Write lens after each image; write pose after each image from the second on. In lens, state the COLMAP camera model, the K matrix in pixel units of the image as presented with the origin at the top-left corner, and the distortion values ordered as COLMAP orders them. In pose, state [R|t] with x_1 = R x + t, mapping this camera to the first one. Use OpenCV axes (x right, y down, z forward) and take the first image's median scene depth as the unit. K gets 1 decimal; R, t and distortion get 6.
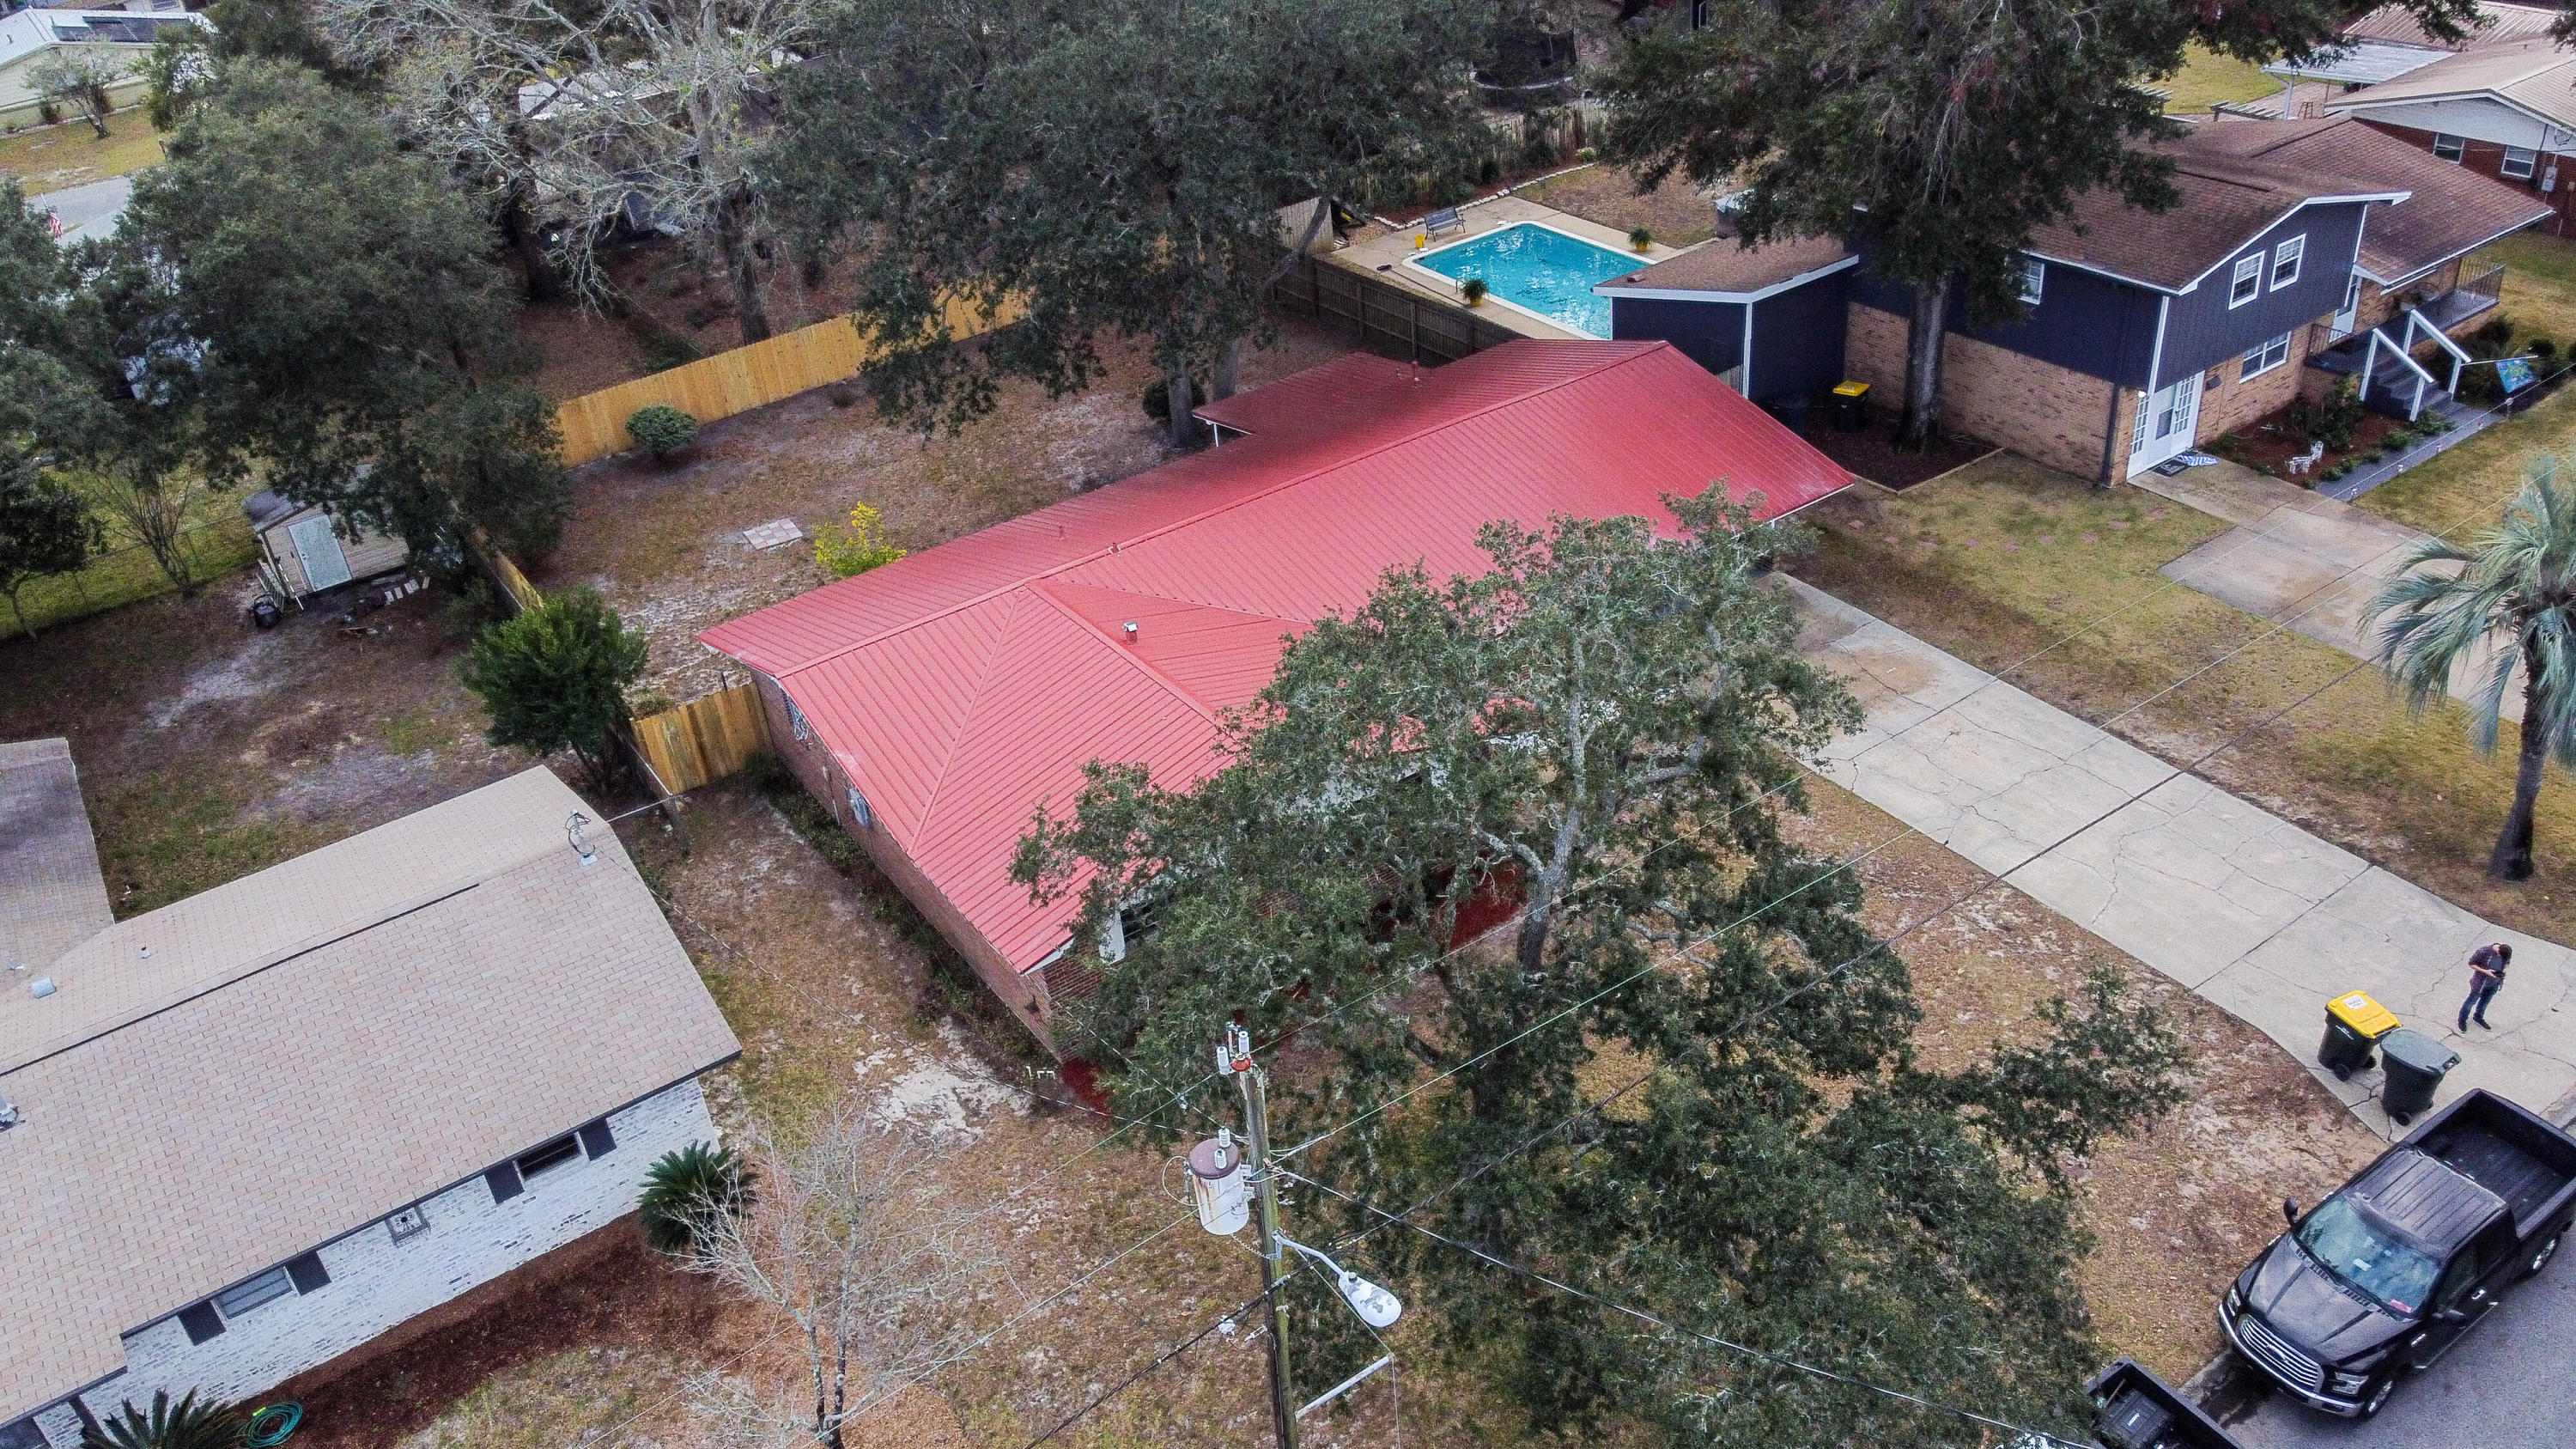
lens RADIAL K [[1961.9, 0, 1288.0], [0, 1961.9, 724.5], [0, 0, 1]] dist [-0.013083, -0.006849]
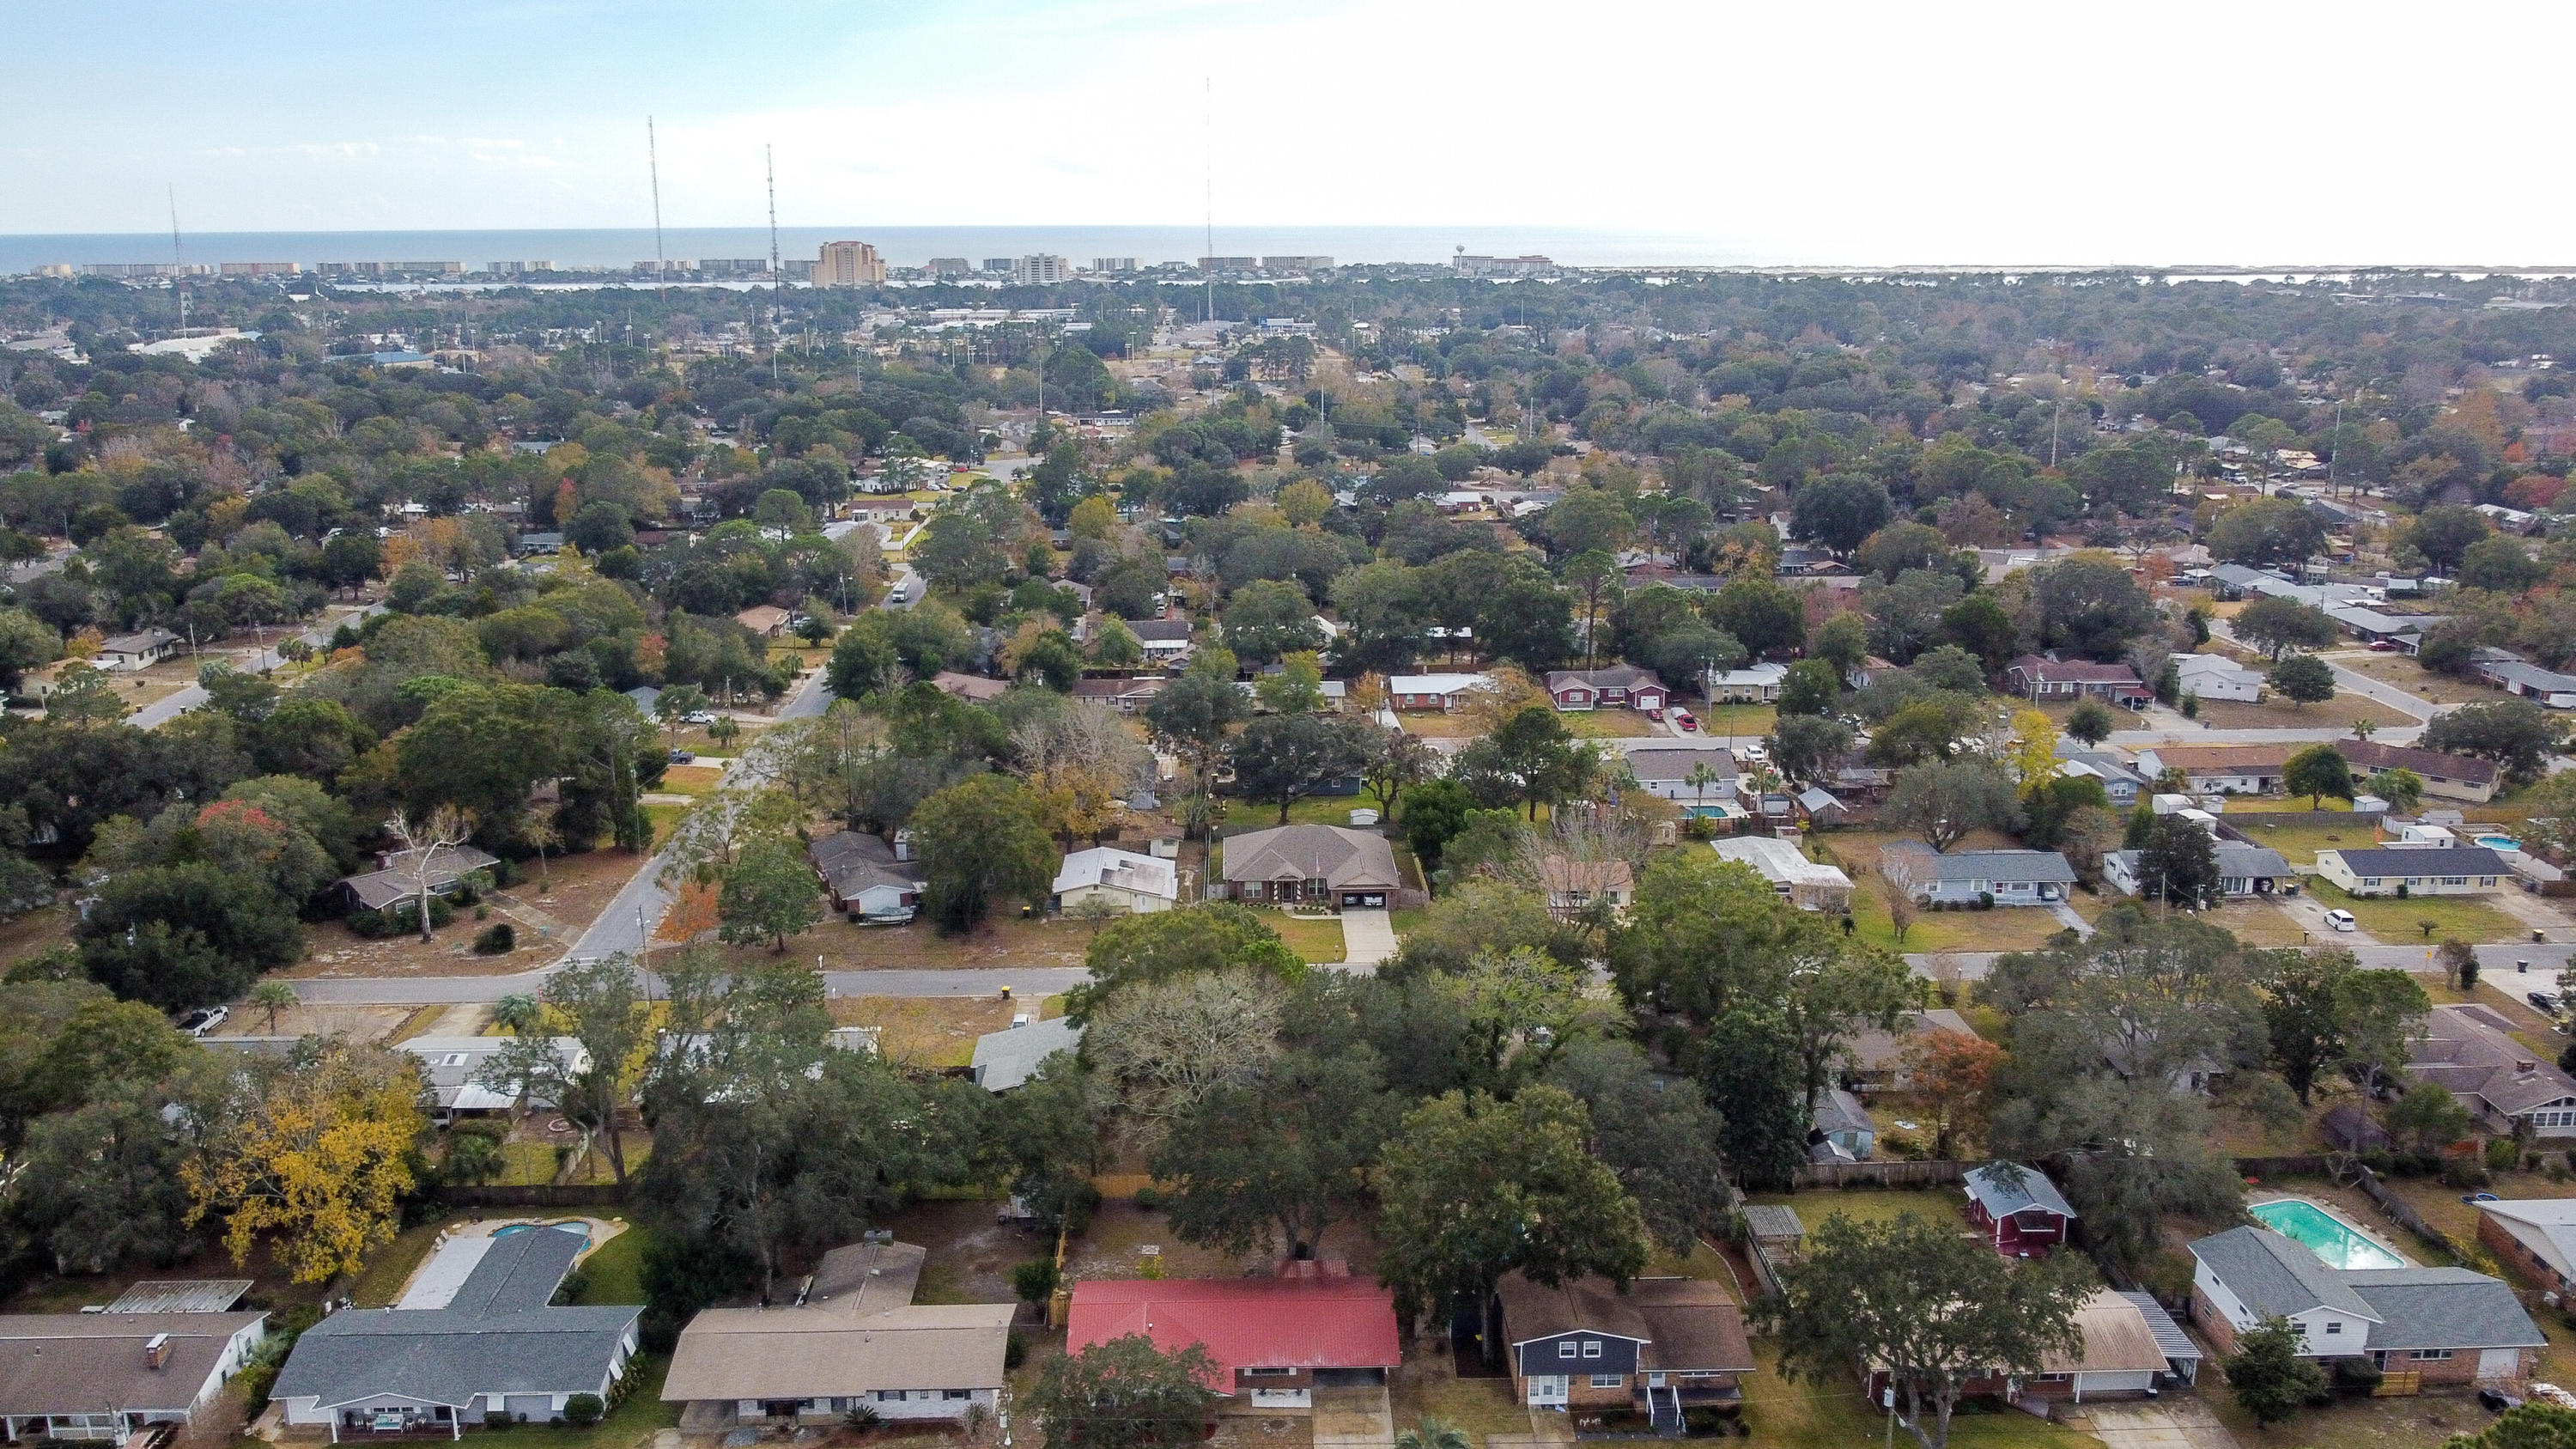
lens RADIAL K [[2067.8, 0, 1288.0], [0, 2067.8, 724.5], [0, 0, 1]] dist [-0.008487, -0.017187]
pose [[0.834719, 0.217221, -0.506022, 1.451497], [-0.347092, 0.920934, -0.177223, -0.385392], [0.427517, 0.323568, 0.844117, -1.975694]]
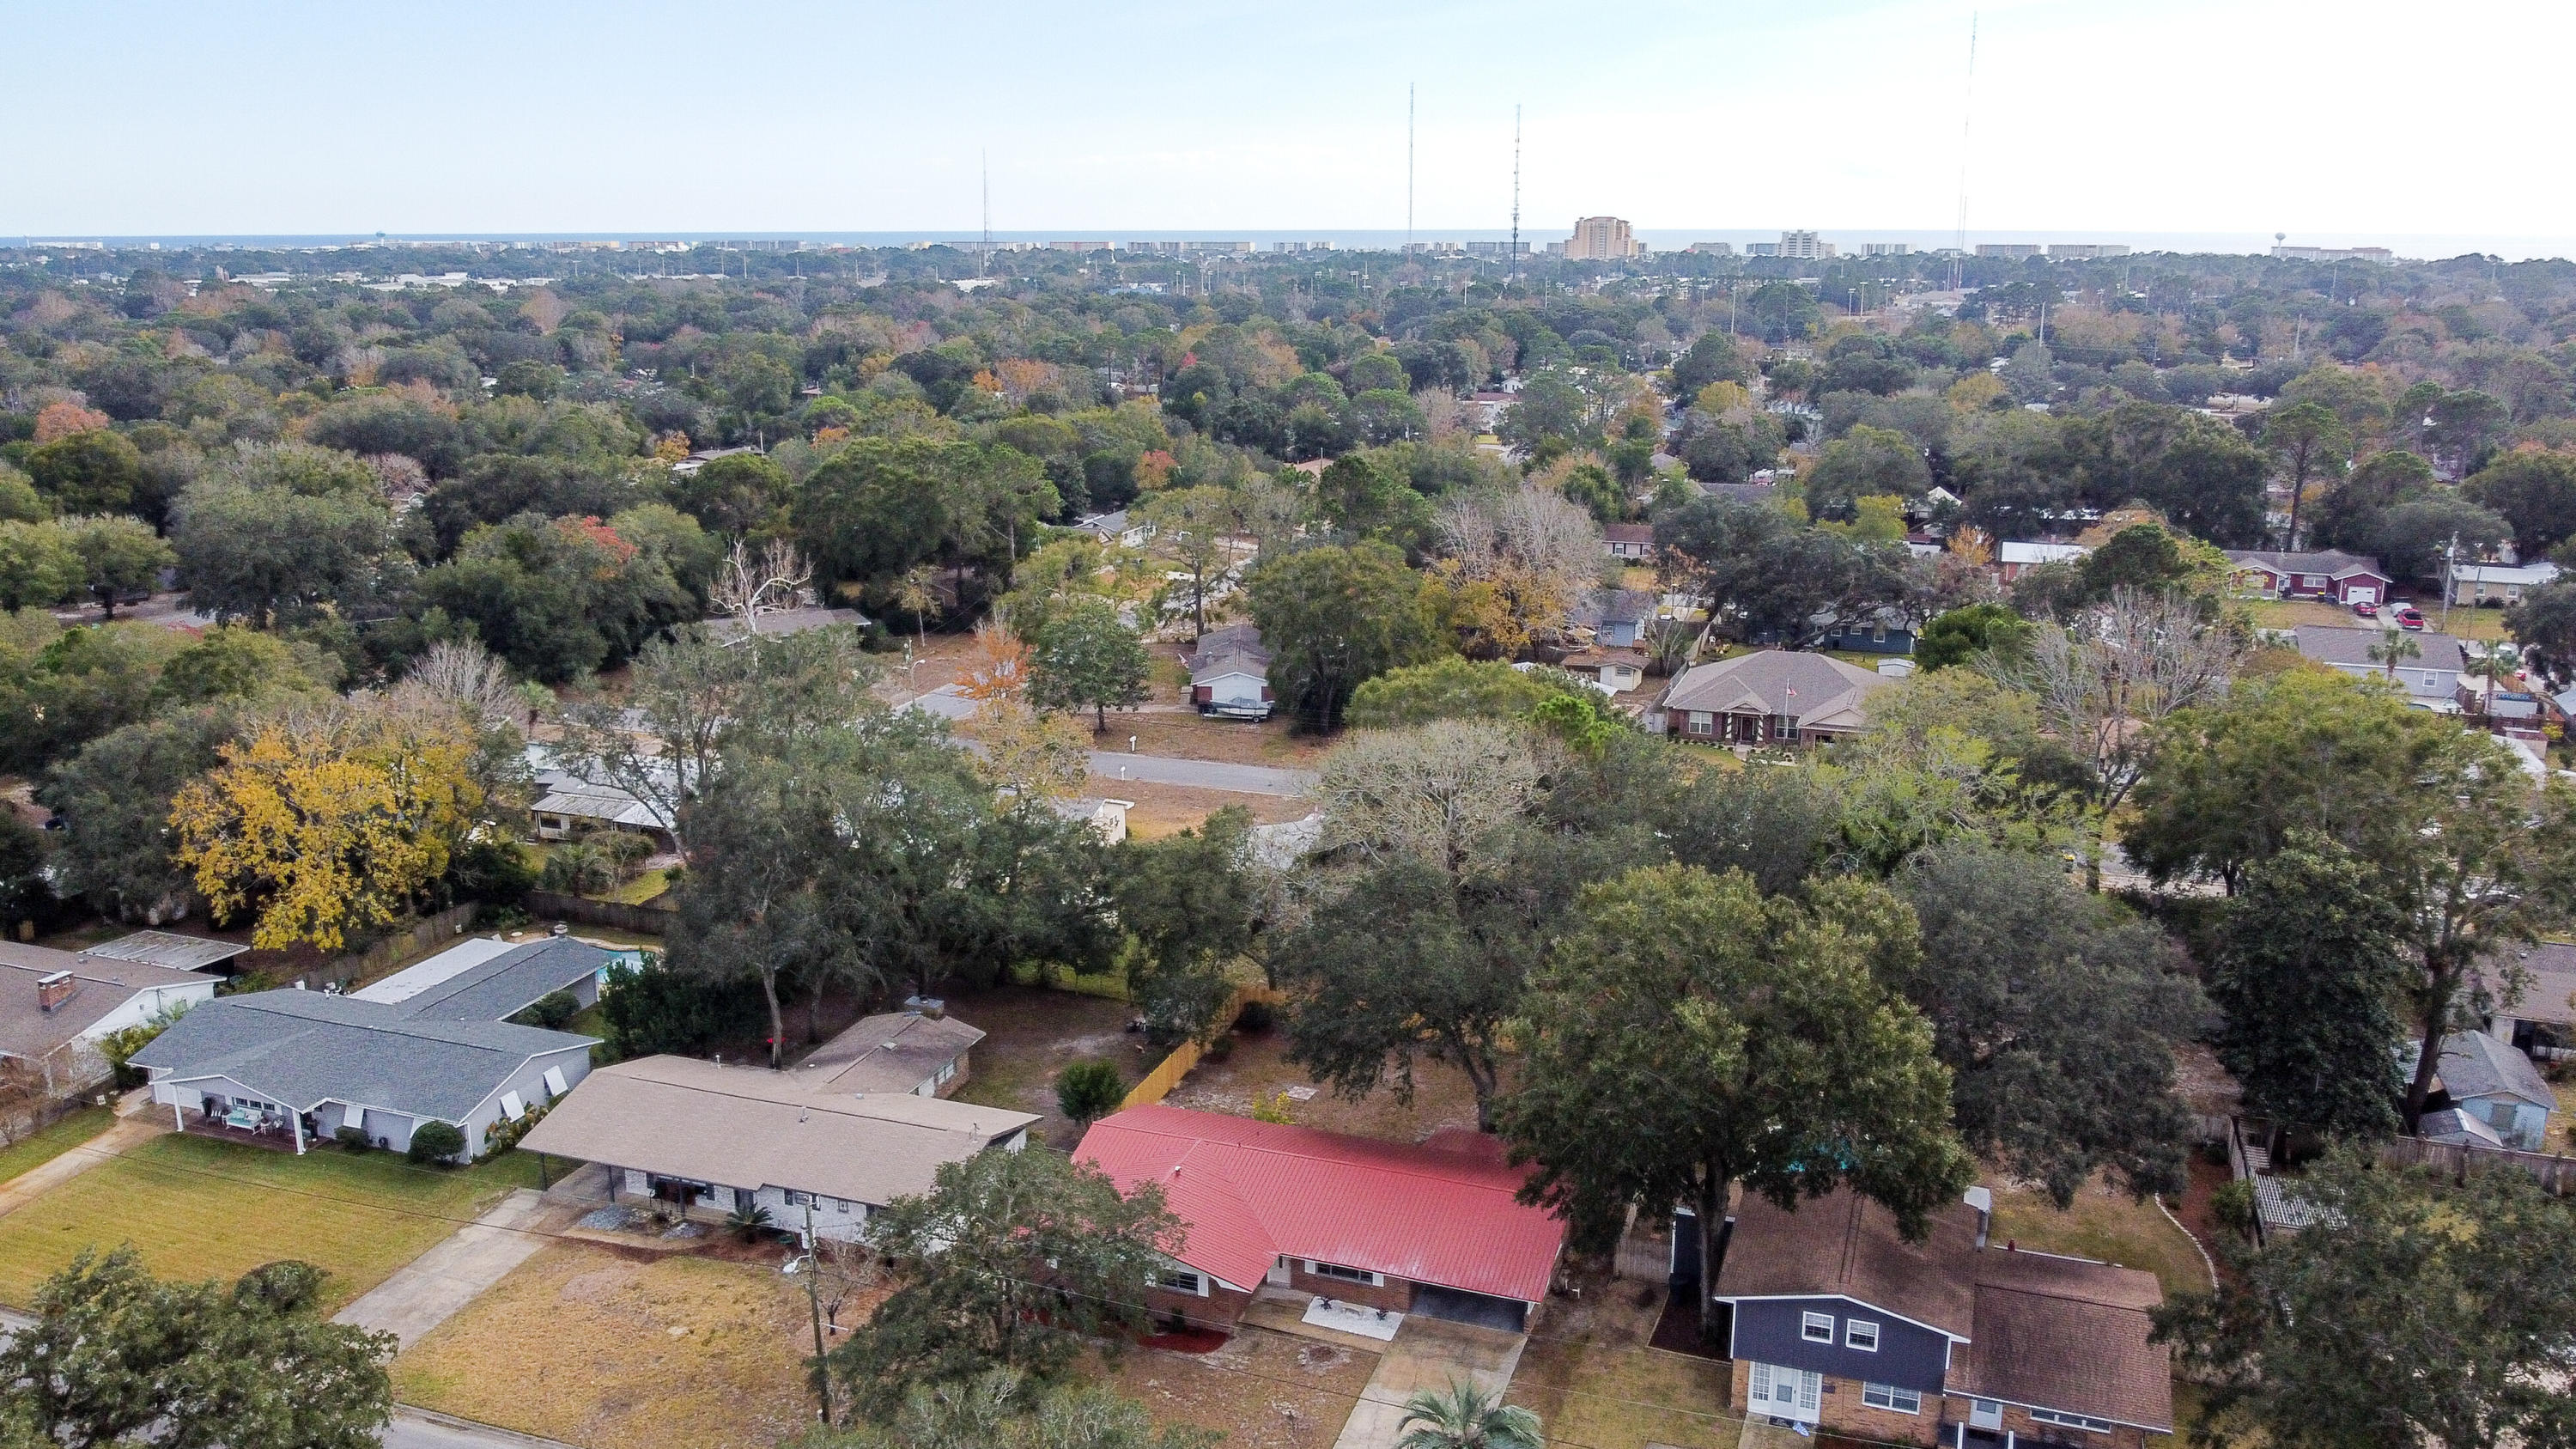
lens RADIAL K [[2028.3, 0, 1288.0], [0, 2028.3, 724.5], [0, 0, 1]] dist [-0.008095, -0.030017]
pose [[0.575423, 0.280748, -0.768160, 1.355792], [-0.472100, 0.880976, -0.031667, -0.398808], [0.667840, 0.380870, 0.639474, -0.531945]]
